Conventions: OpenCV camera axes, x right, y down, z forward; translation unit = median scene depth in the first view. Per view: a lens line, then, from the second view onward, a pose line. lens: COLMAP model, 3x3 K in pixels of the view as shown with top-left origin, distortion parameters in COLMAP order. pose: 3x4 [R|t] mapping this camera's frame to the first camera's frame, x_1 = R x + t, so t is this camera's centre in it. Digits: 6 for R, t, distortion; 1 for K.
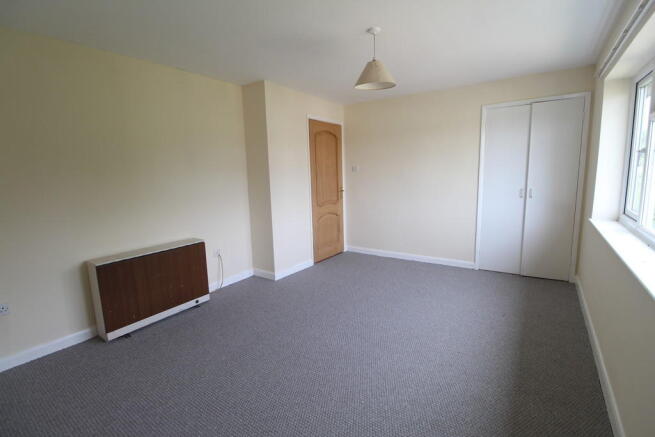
lens RADIAL K [[305.4, 0, 331.8], [0, 305.4, 215.1], [0, 0, 1]] dist [0.003442, -0.013542]
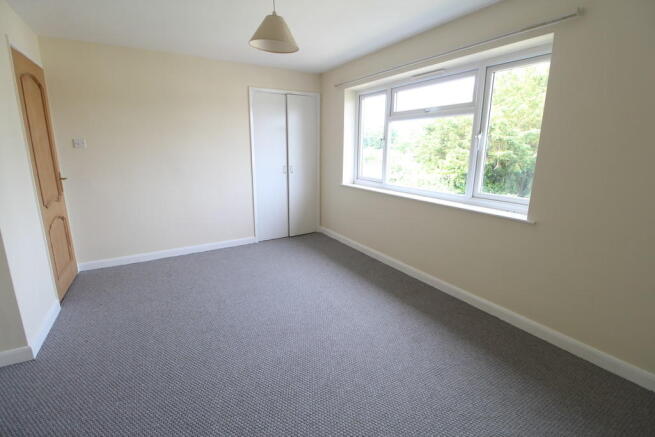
lens RADIAL K [[305.4, 0, 331.8], [0, 305.4, 215.1], [0, 0, 1]] dist [0.003442, -0.013542]
pose [[0.401811, -0.174030, 0.899034, -0.406863], [0.116957, 0.983488, 0.138105, -0.038166], [-0.908223, 0.049656, 0.415531, 0.330249]]
